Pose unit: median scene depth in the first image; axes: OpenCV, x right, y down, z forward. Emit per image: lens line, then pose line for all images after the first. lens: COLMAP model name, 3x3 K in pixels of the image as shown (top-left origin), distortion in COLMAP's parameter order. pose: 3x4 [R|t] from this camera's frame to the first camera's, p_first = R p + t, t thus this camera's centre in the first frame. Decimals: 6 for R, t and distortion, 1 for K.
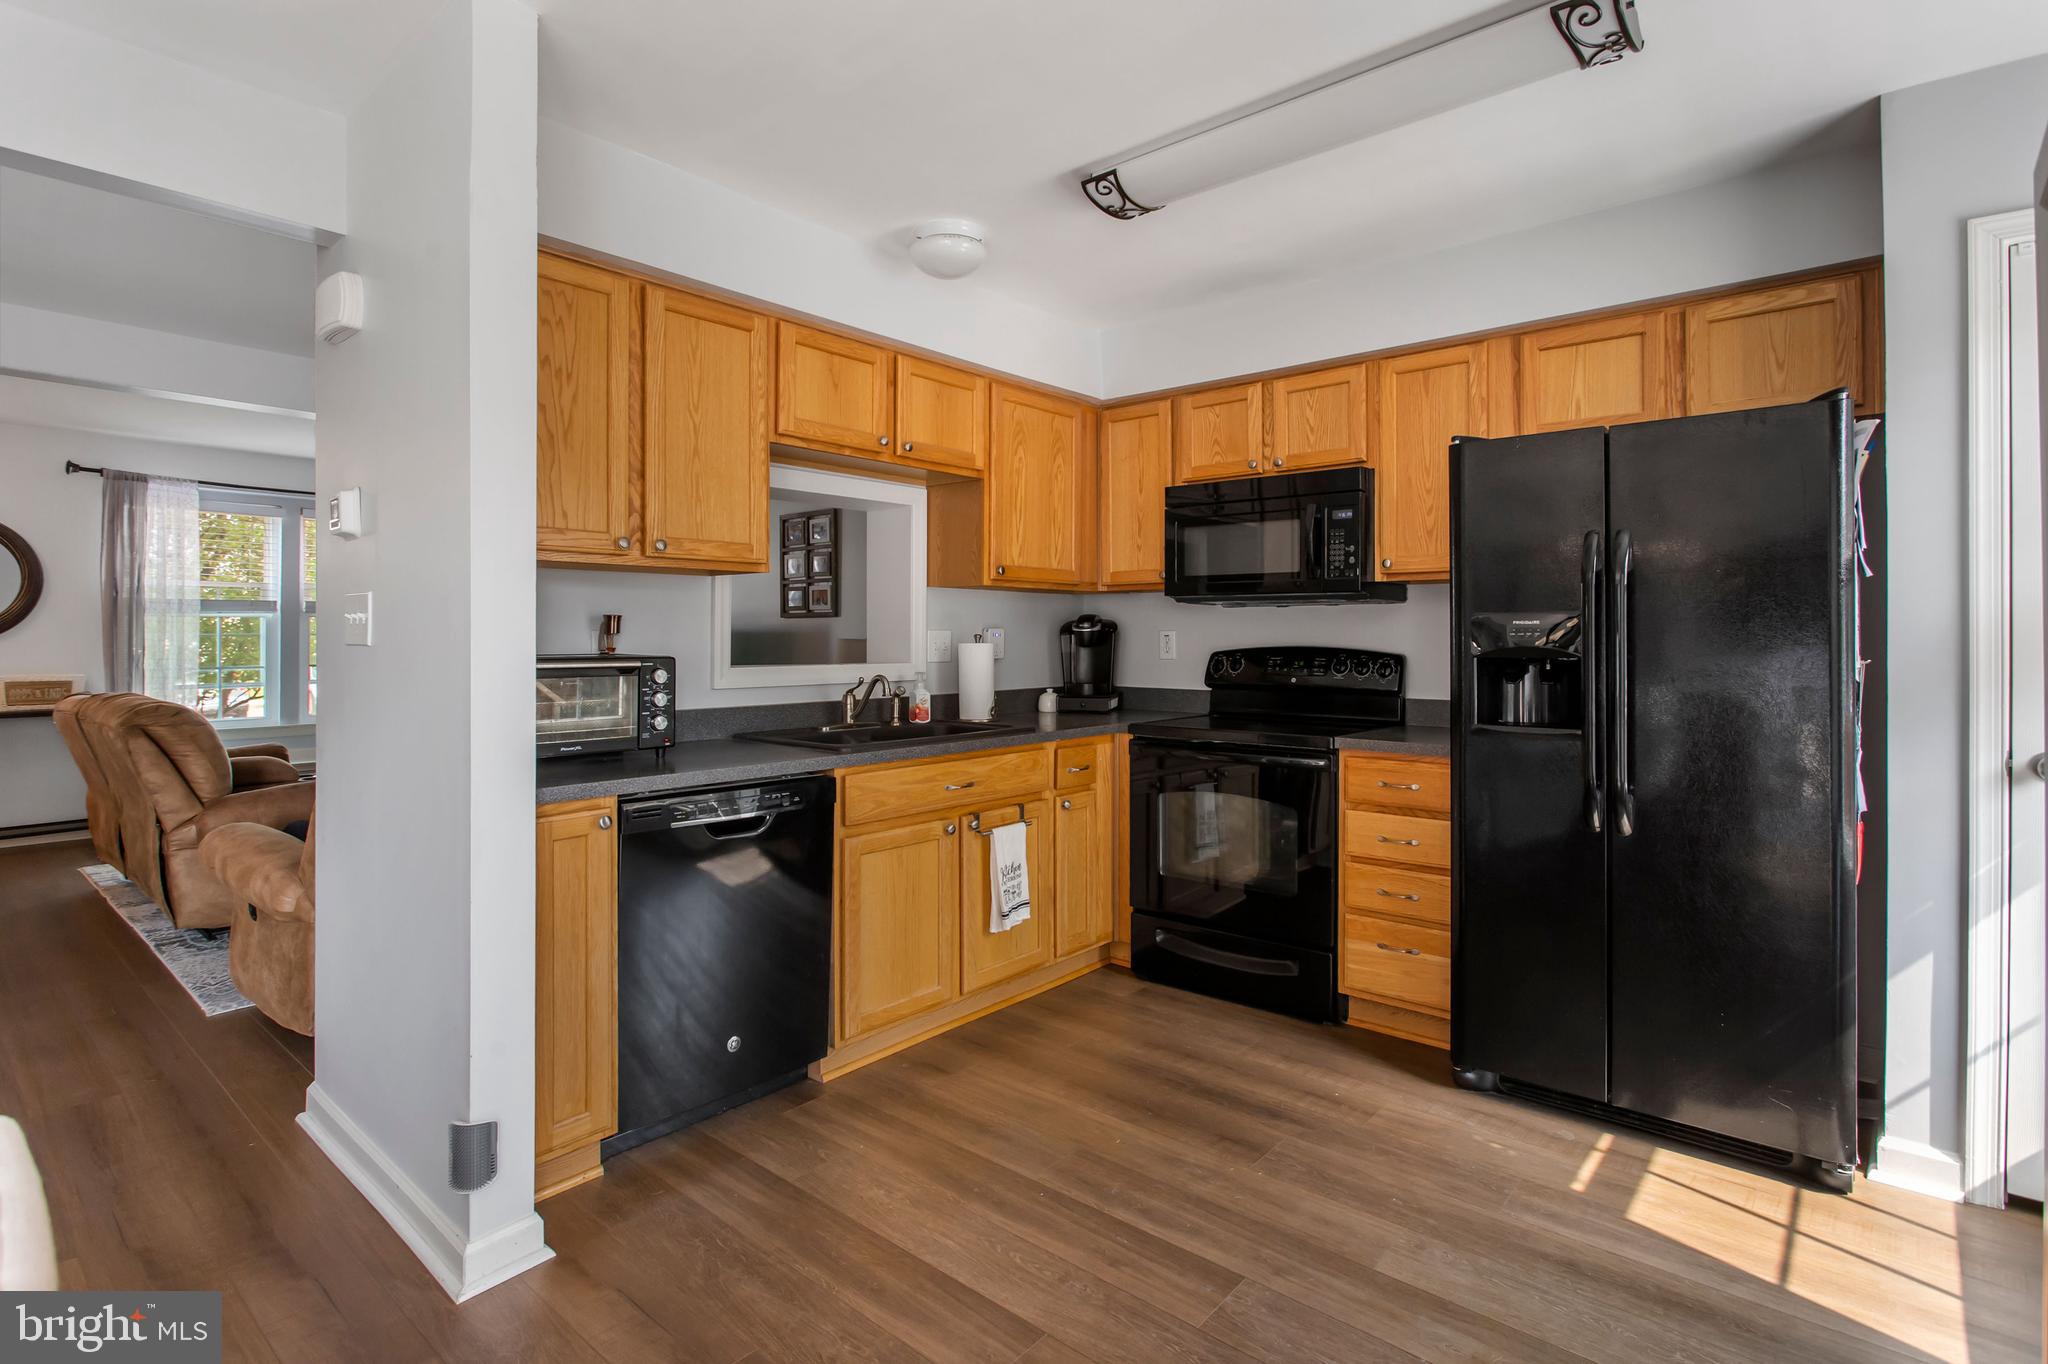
lens RADIAL K [[993.7, 0, 1023.0], [0, 993.7, 630.3], [0, 0, 1]] dist [-0.000924, 0.000051]
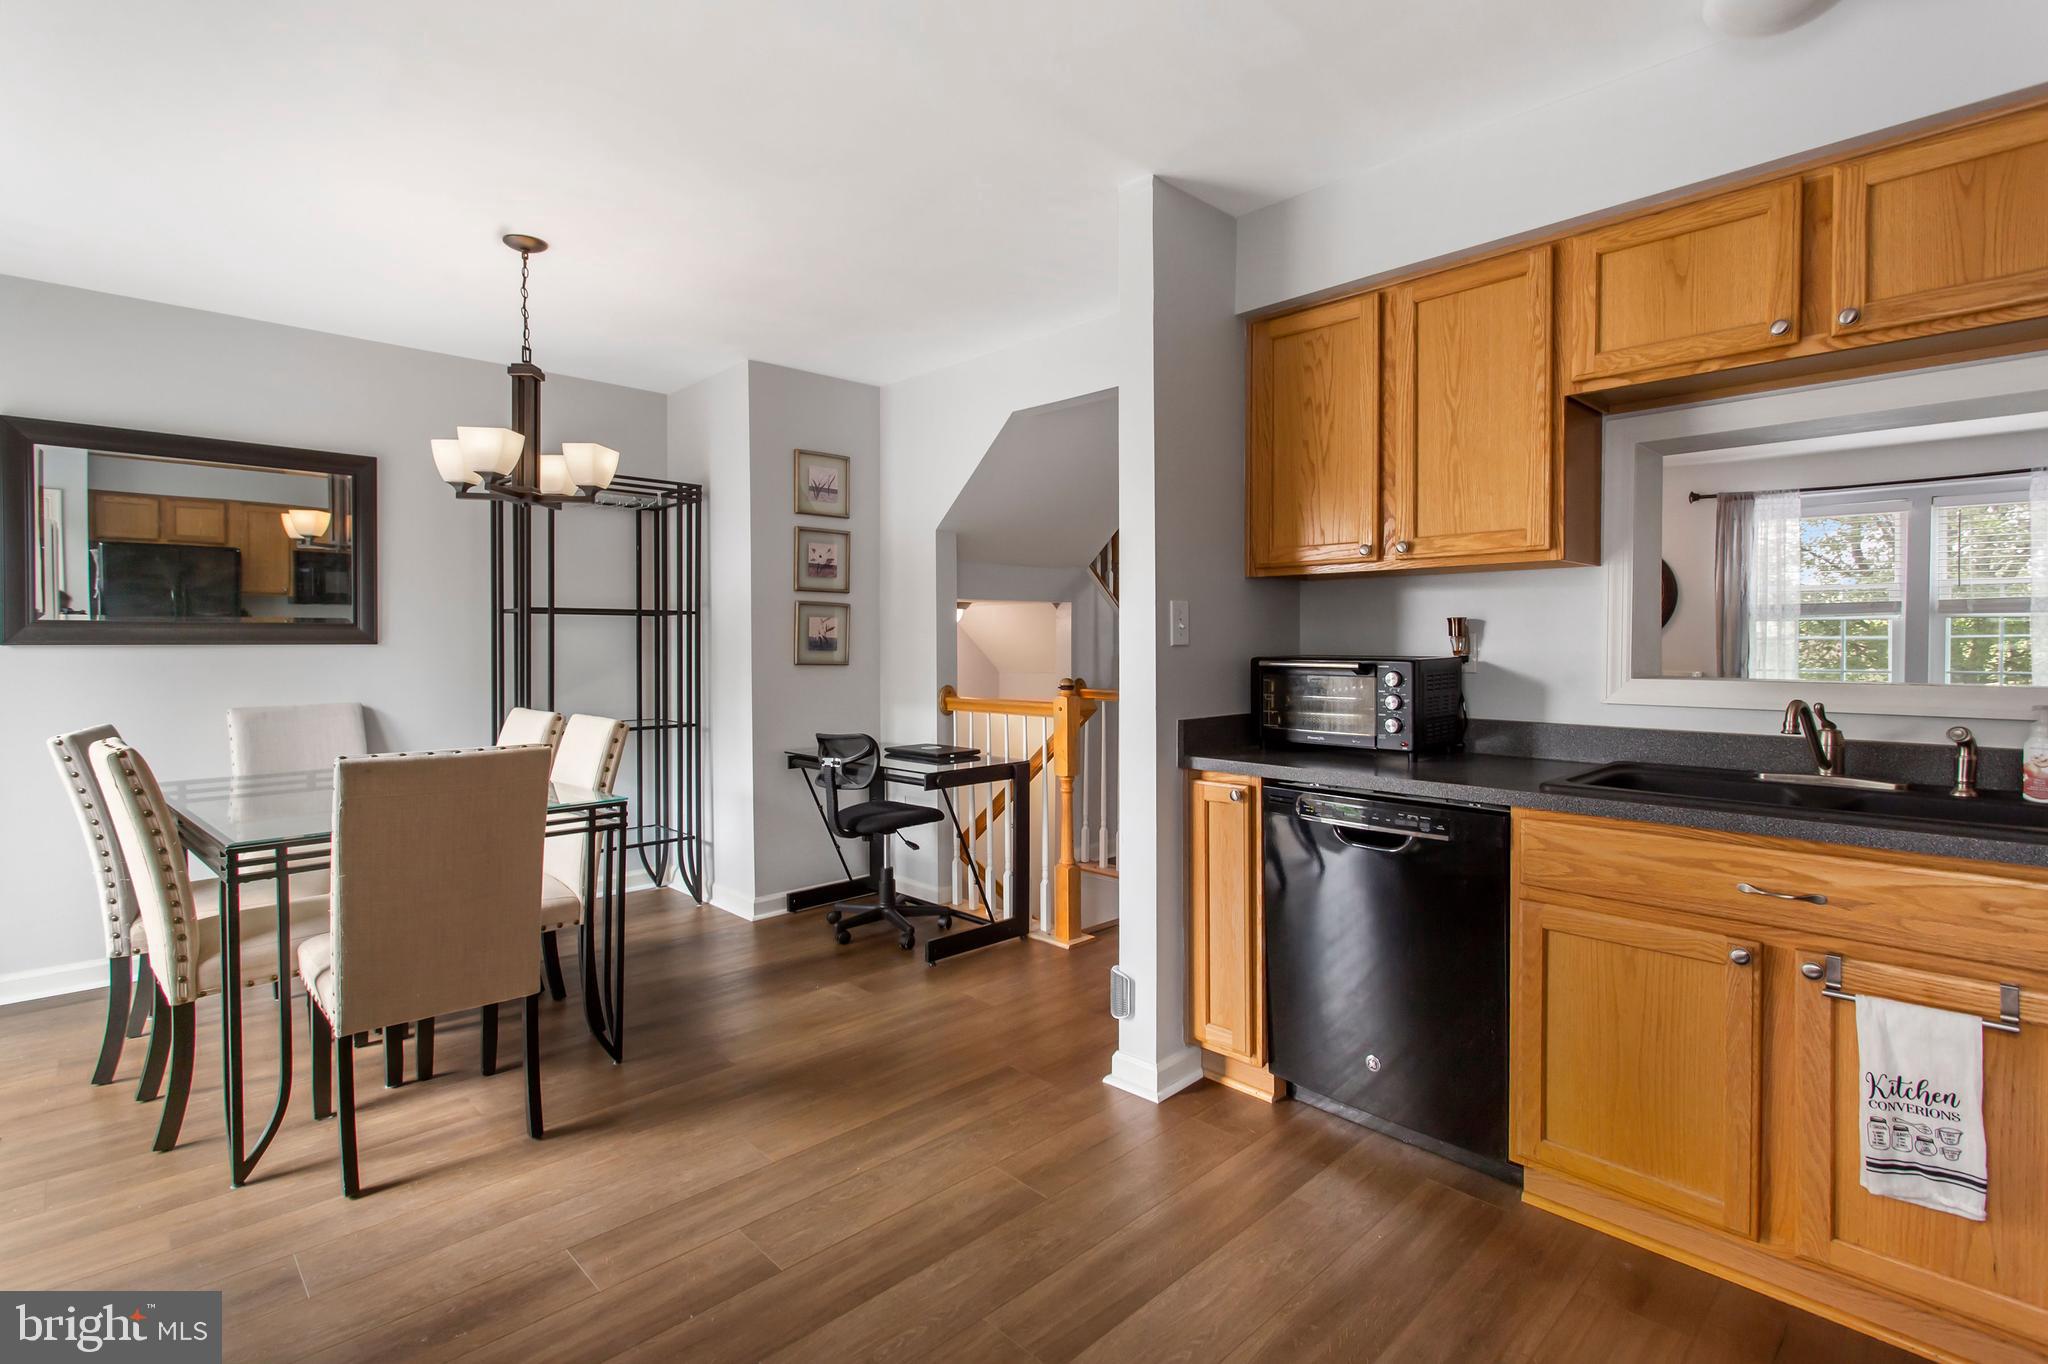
lens RADIAL K [[979.6, 0, 1026.9], [0, 979.6, 654.3], [0, 0, 1]] dist [-0.000242, -0.000038]
pose [[-0.090134, 0.012718, -0.995848, 0.570931], [0.008246, 0.999894, 0.012024, 0.005654], [0.995896, -0.007128, -0.090229, 0.636598]]
